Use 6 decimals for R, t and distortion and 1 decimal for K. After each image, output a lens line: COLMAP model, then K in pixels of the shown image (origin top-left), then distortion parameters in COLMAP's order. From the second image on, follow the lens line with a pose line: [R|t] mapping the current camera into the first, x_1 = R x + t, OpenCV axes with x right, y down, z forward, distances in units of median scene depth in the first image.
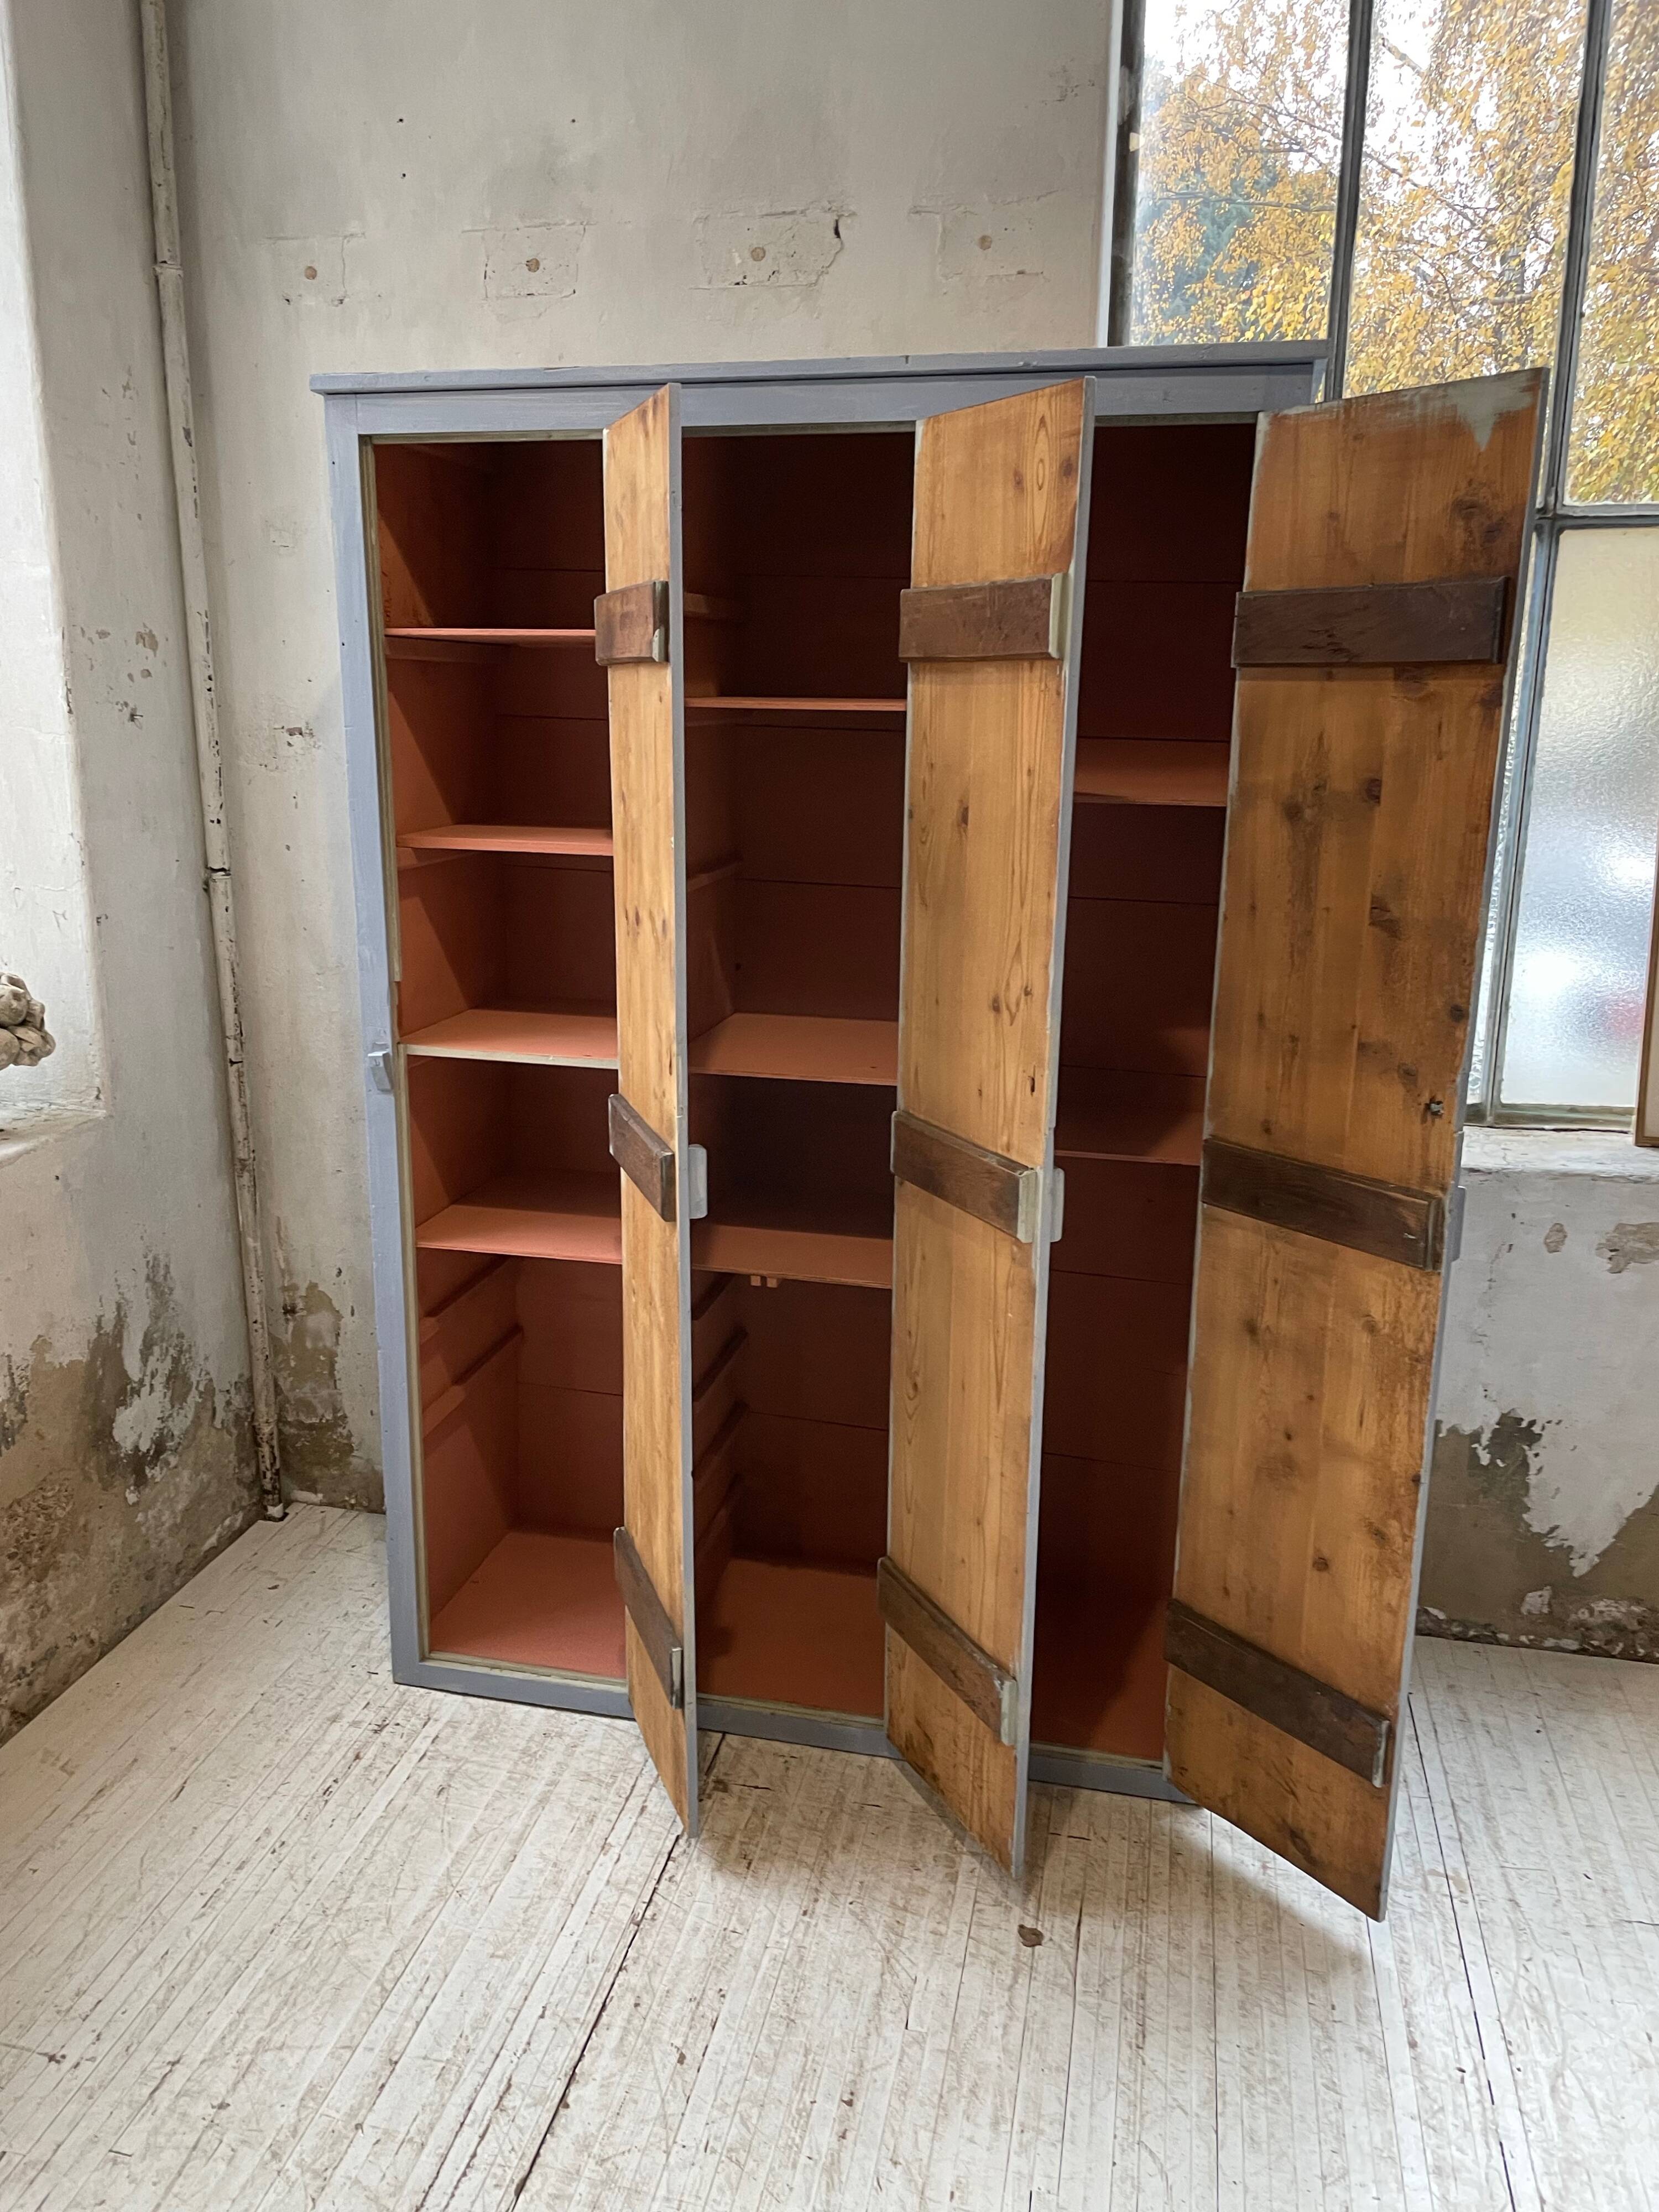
lens RADIAL K [[1673.0, 0, 806.2], [0, 1673.0, 1109.6], [0, 0, 1]] dist [0.083242, -0.112890]
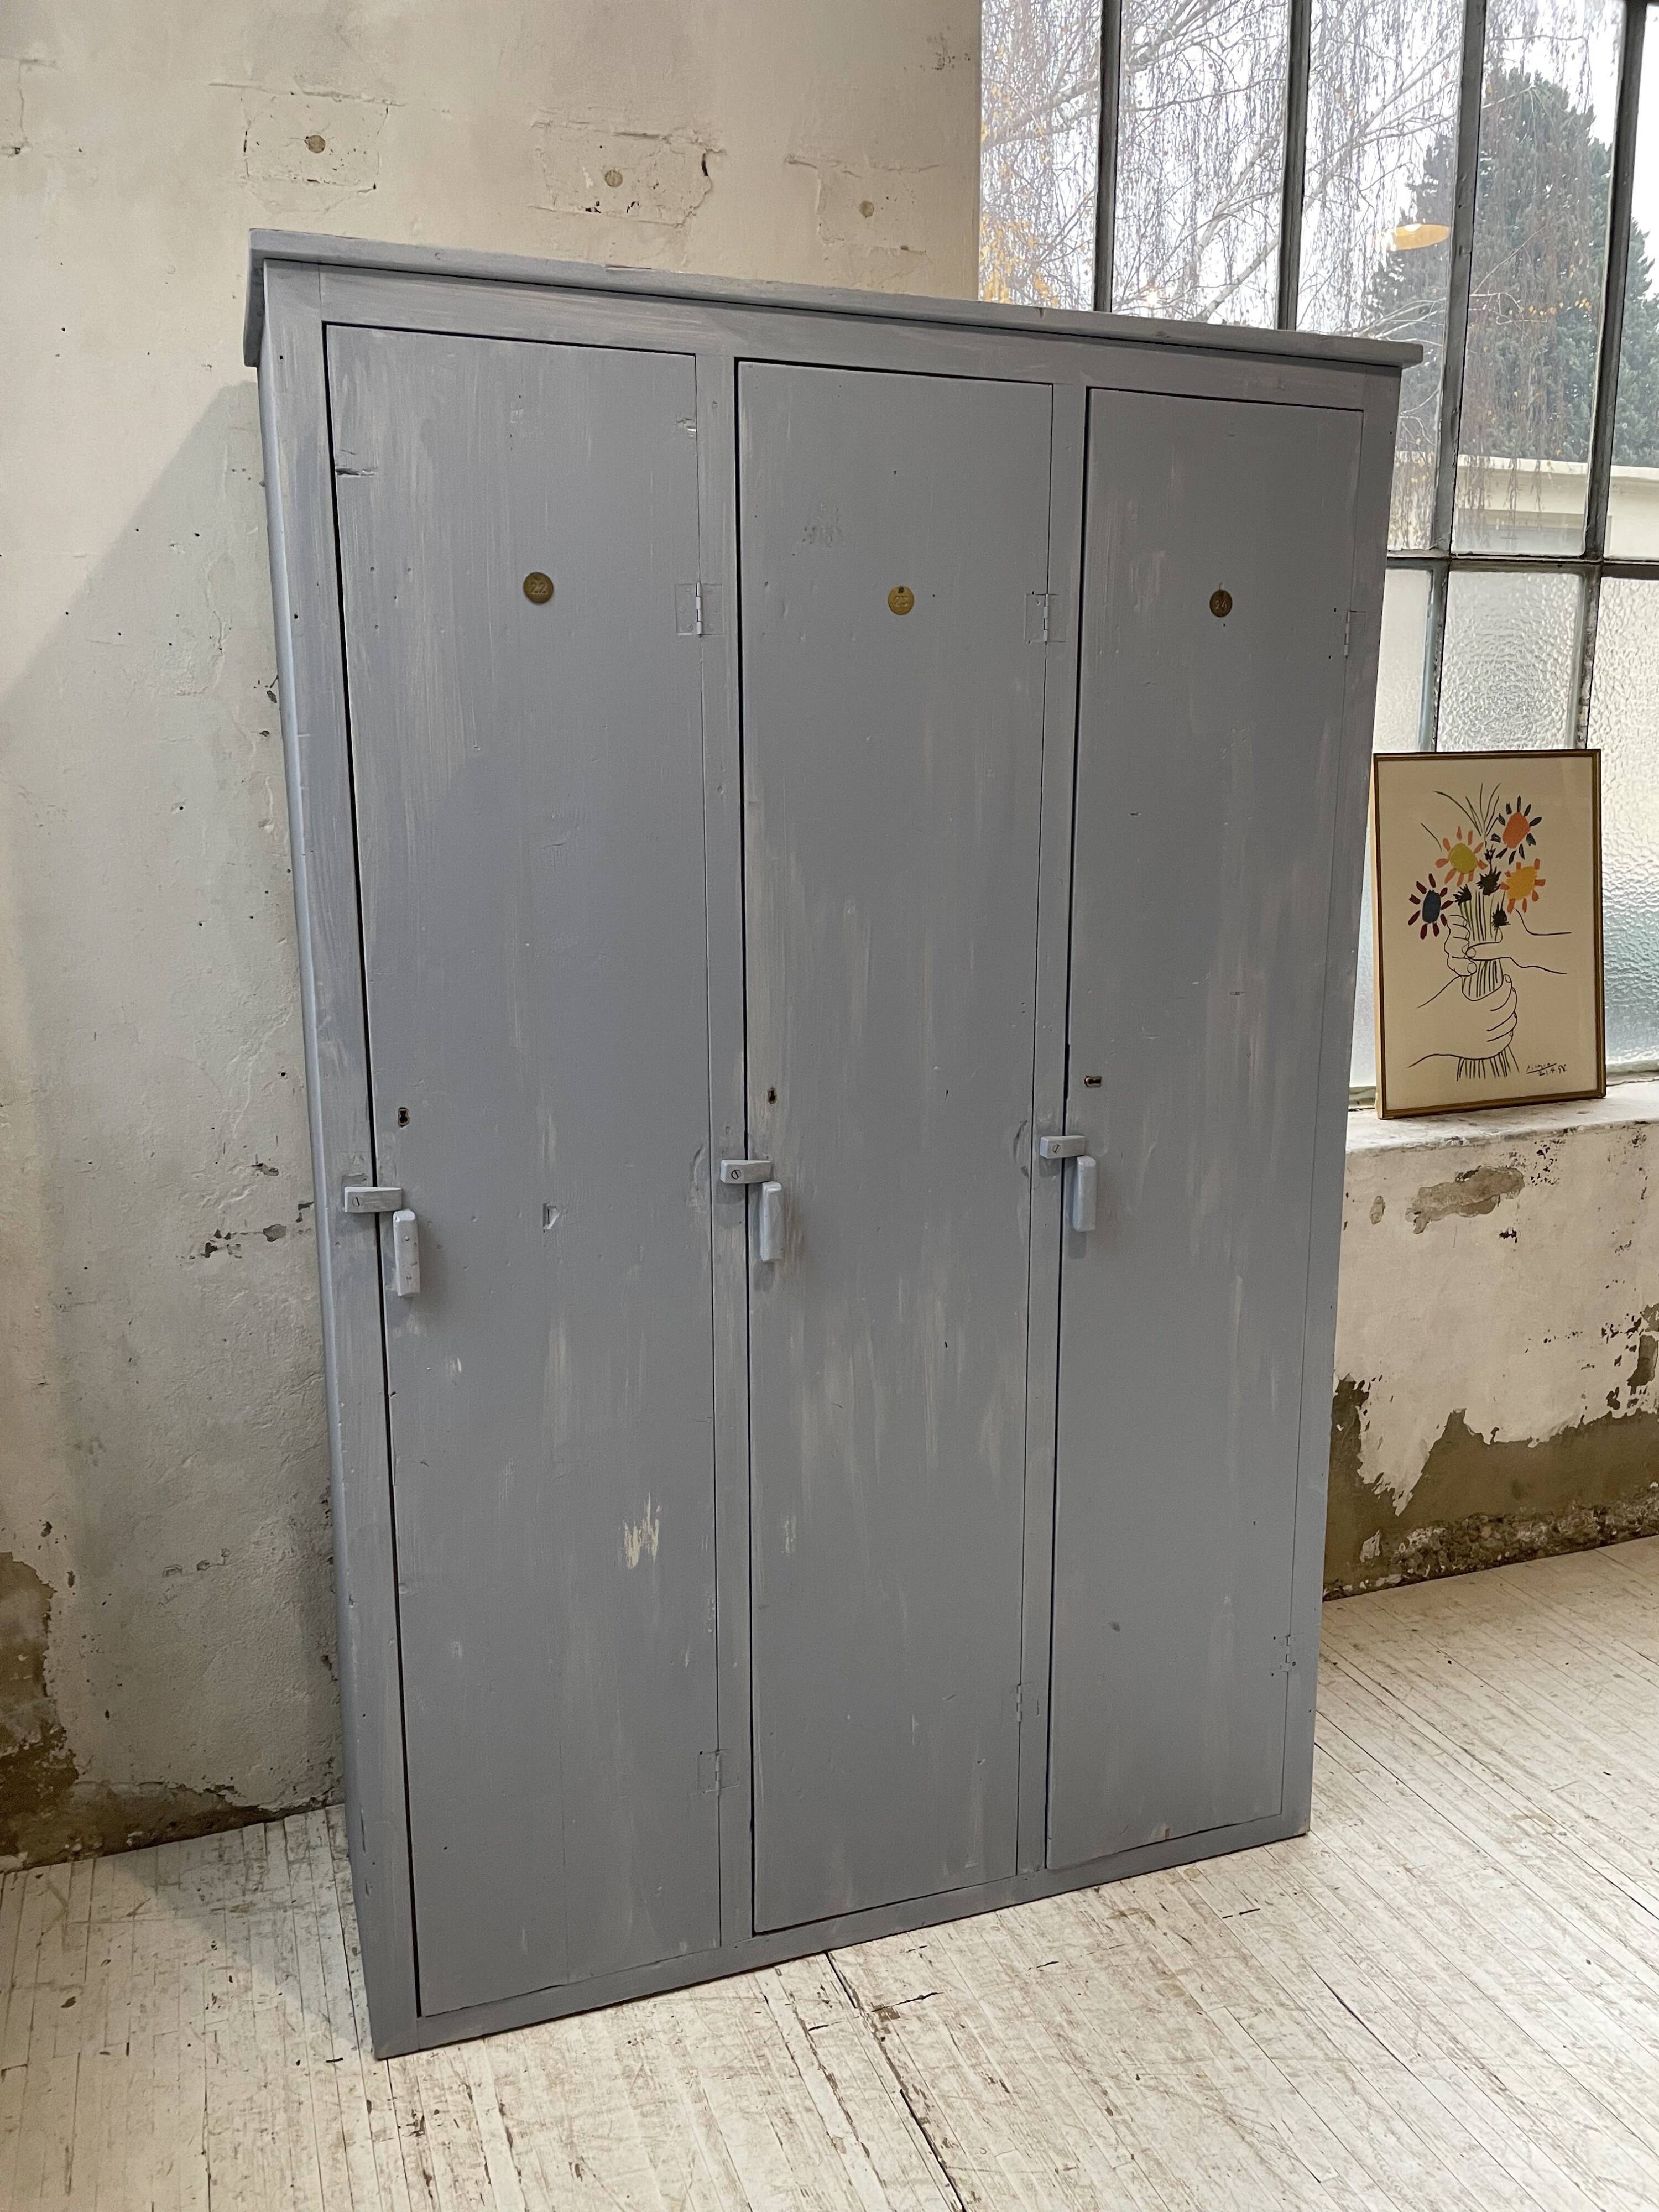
lens RADIAL K [[1673.0, 0, 827.5], [0, 1673.0, 1120.1], [0, 0, 1]] dist [0.083242, -0.112890]
pose [[0.839110, -0.119291, 0.530721, -0.427833], [0.137500, 0.990488, 0.005236, -0.036158], [-0.526297, 0.068581, 0.847531, 0.264493]]
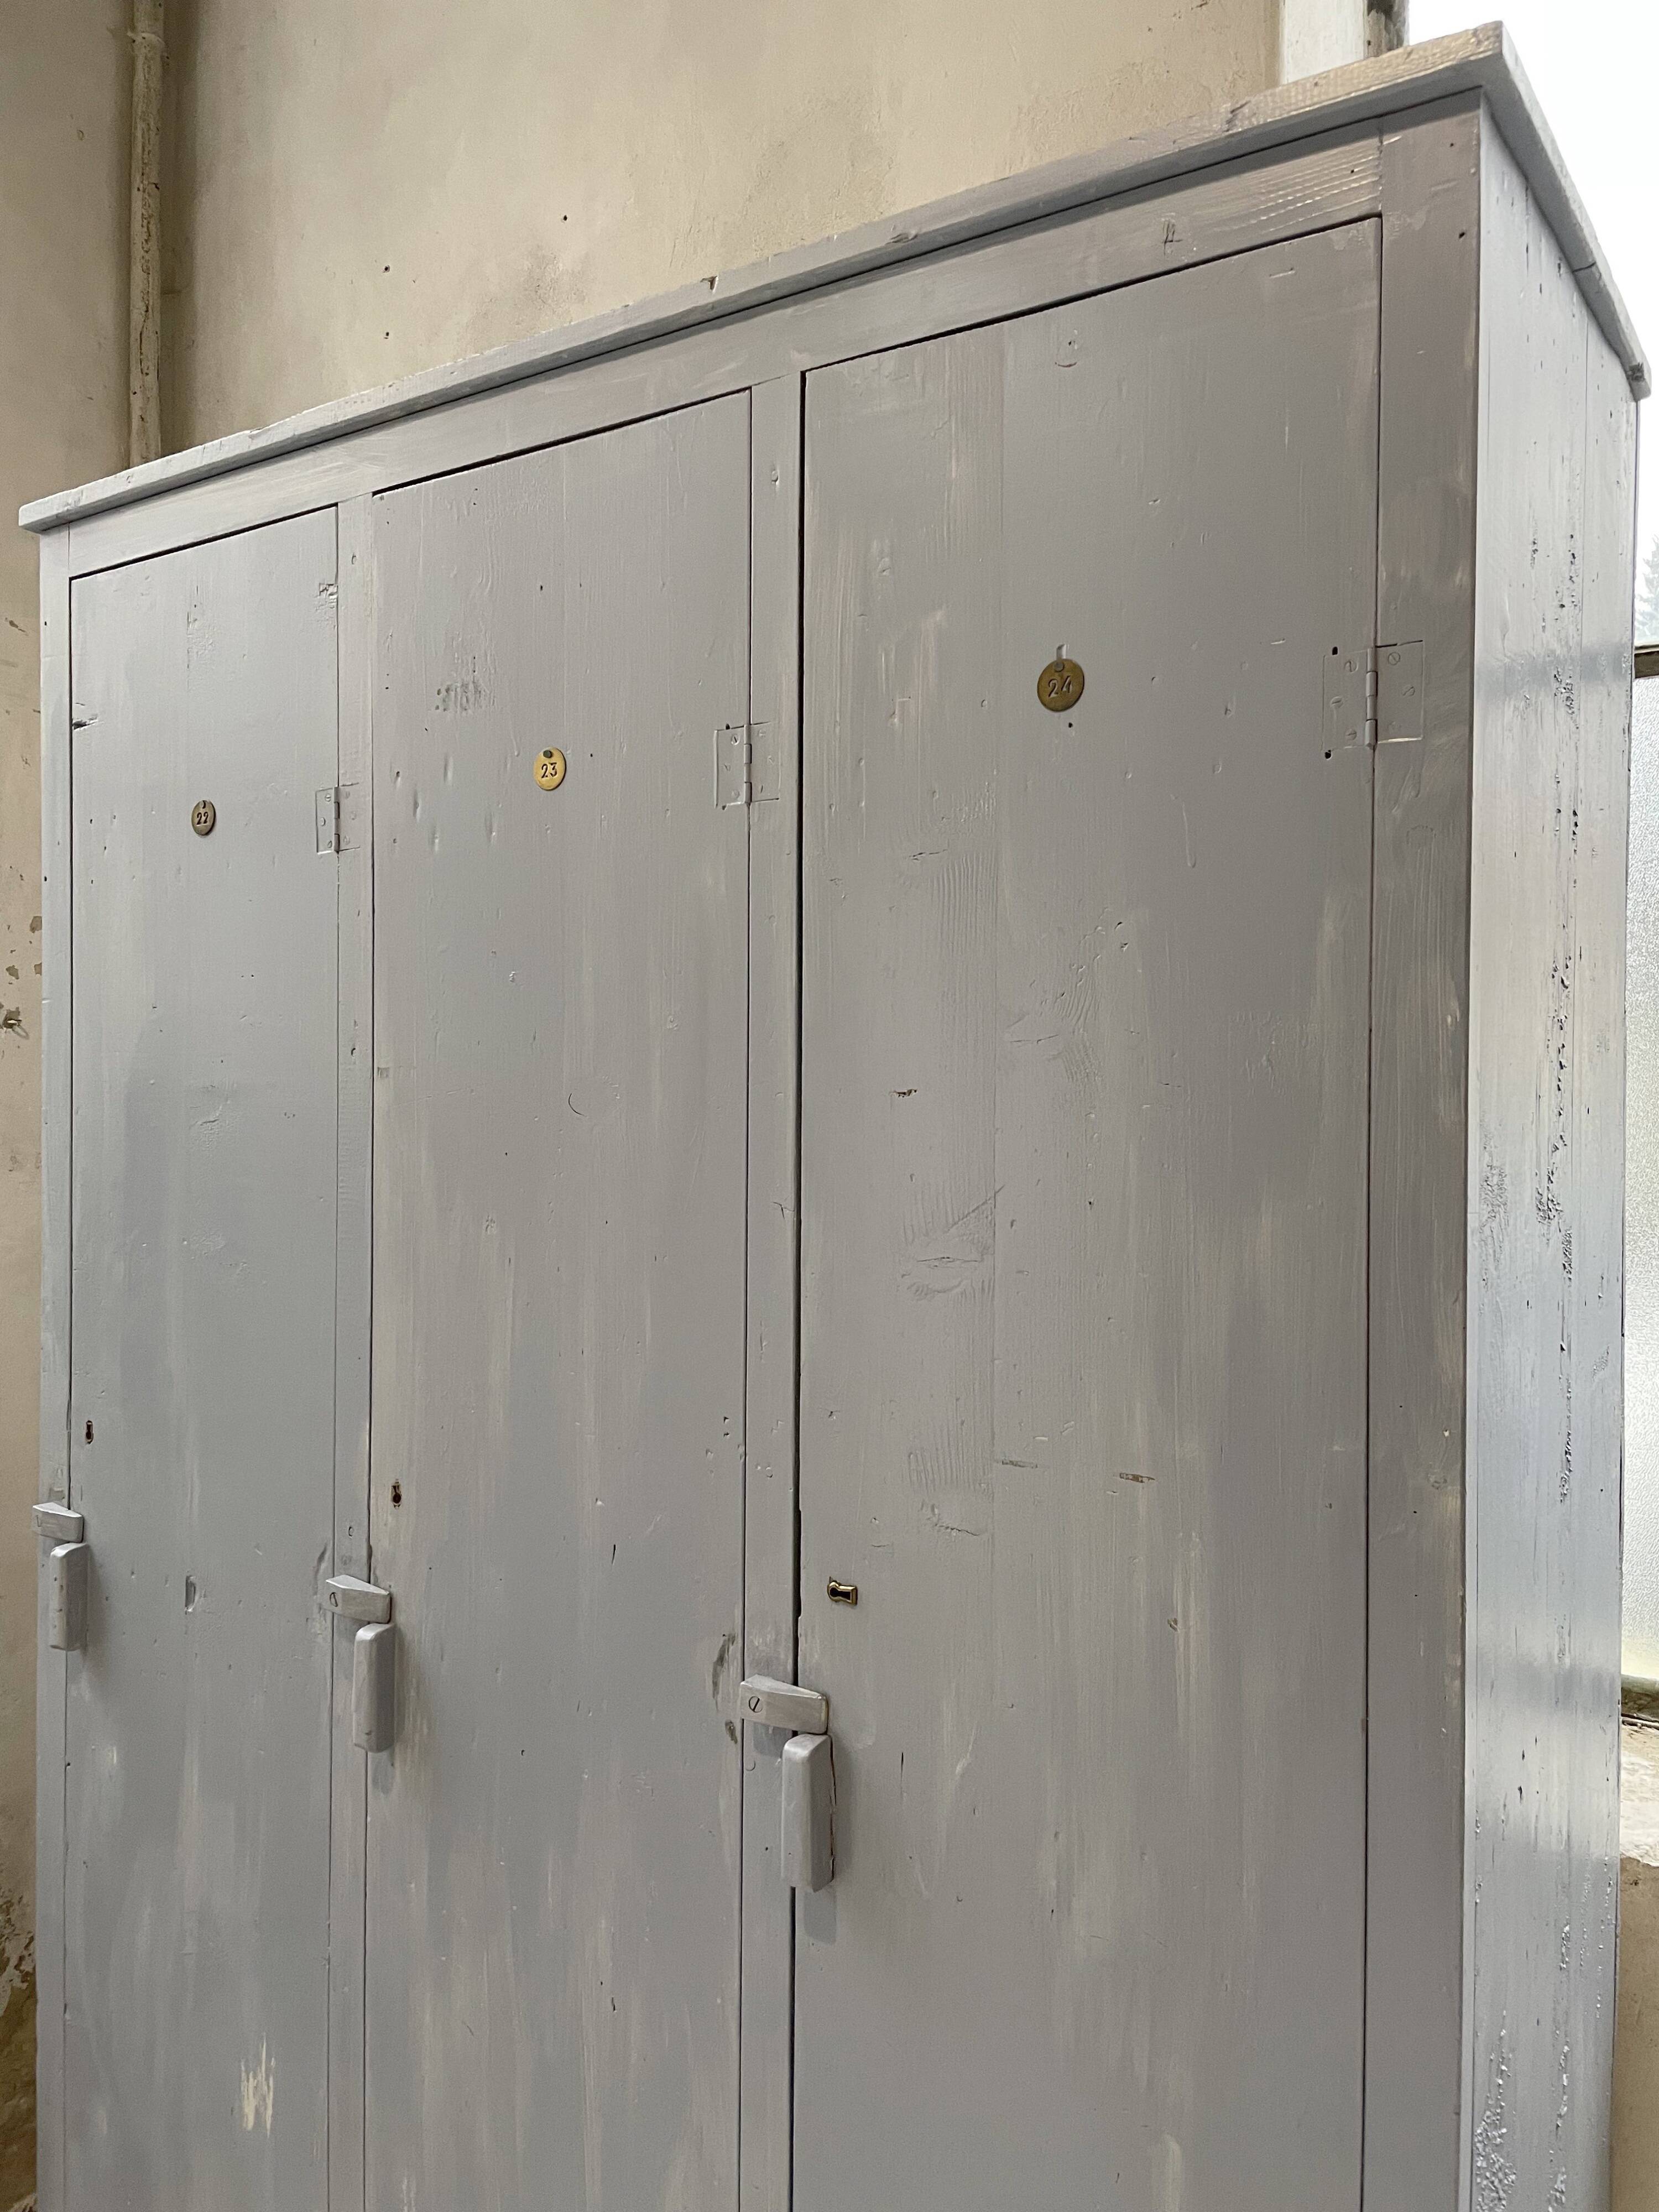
lens RADIAL K [[1673.0, 0, 833.3], [0, 1673.0, 1112.6], [0, 0, 1]] dist [0.083242, -0.112890]
pose [[0.939374, -0.001220, -0.342891, 0.217629], [-0.078488, 0.972679, -0.218482, -0.056569], [0.333790, 0.232149, 0.913614, 0.452778]]
